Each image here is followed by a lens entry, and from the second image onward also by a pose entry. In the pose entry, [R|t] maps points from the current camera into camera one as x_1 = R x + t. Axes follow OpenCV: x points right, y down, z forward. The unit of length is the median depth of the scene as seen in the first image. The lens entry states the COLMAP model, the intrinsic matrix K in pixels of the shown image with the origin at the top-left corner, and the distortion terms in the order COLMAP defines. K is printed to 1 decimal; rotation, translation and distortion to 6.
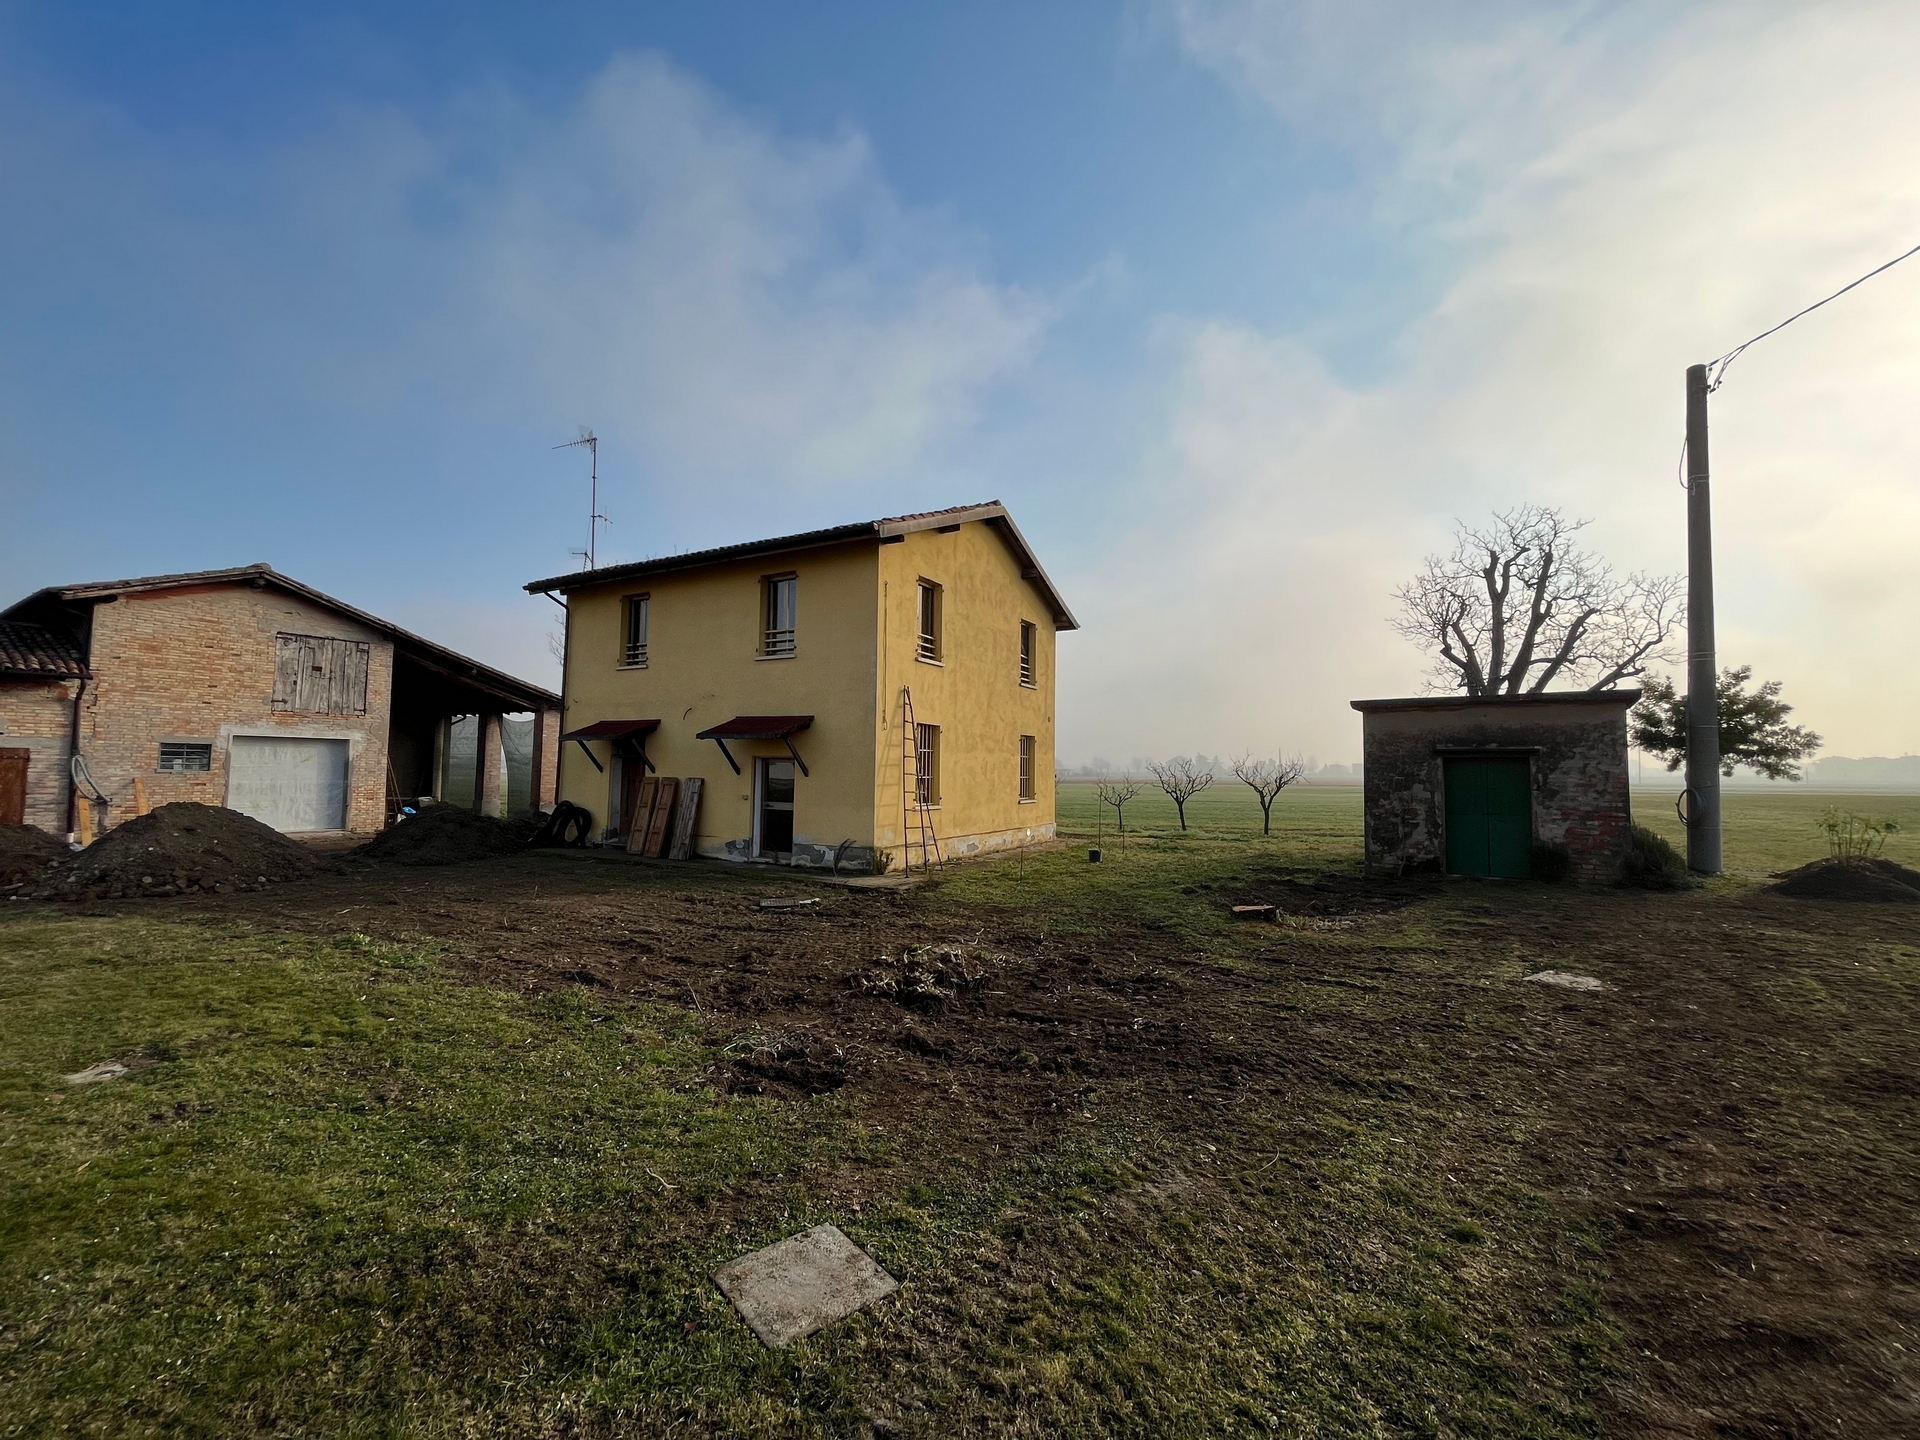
lens RADIAL K [[771.8, 0, 956.2], [0, 771.8, 726.2], [0, 0, 1]] dist [-0.001936, -0.000260]
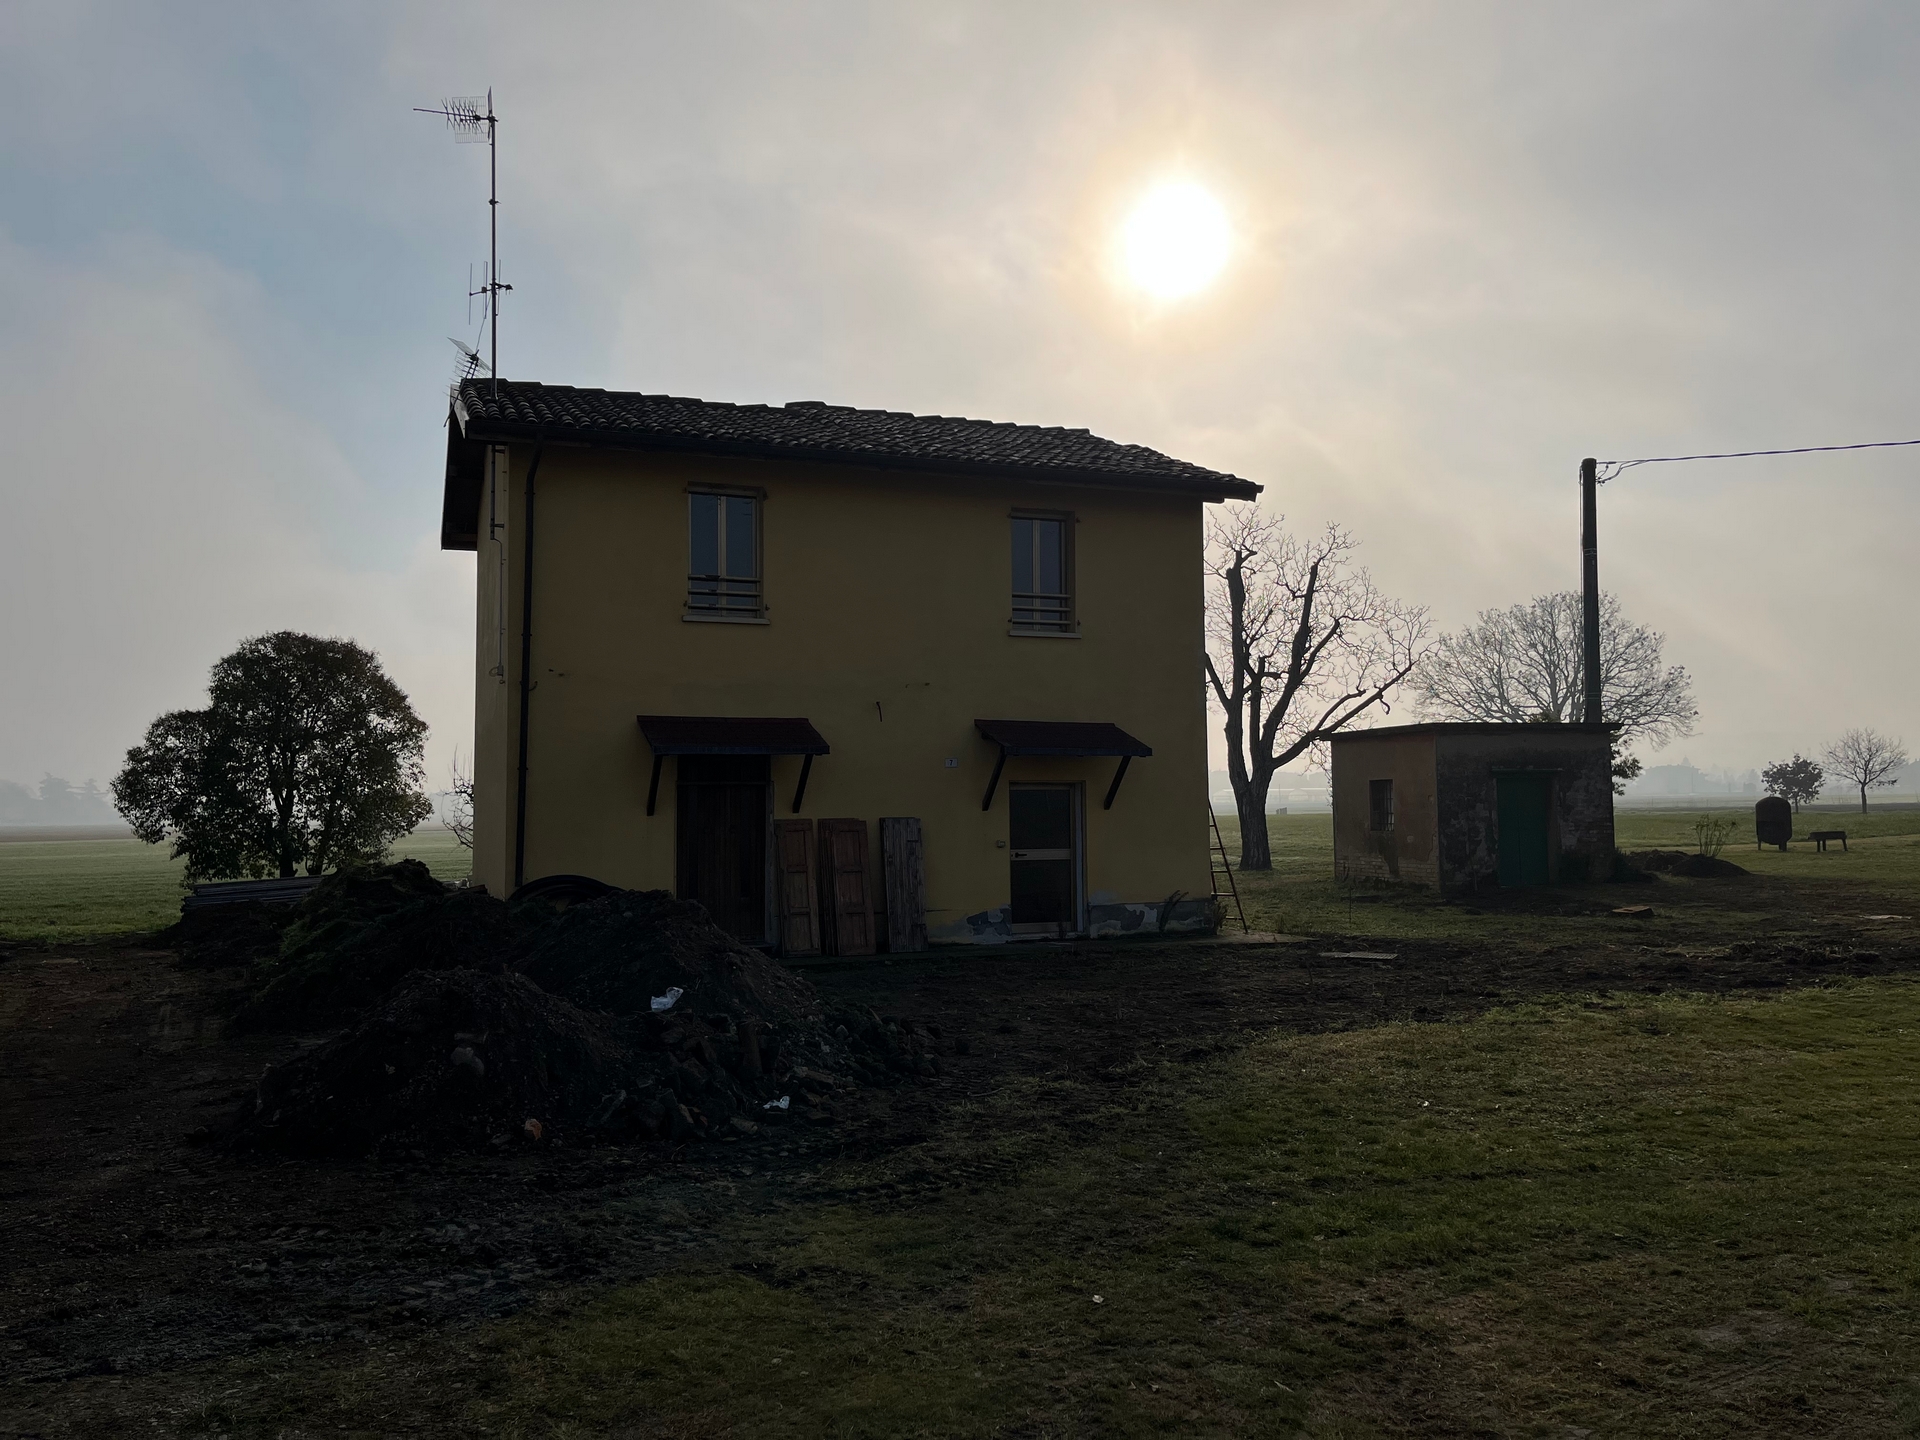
lens RADIAL K [[1449.0, 0, 963.7], [0, 1449.0, 714.2], [0, 0, 1]] dist [0.063225, -0.068145]
pose [[0.630126, 0.028659, 0.775964, -1.271853], [-0.026885, 0.999525, -0.015084, 0.001297], [-0.776027, -0.011357, 0.630597, 0.255833]]
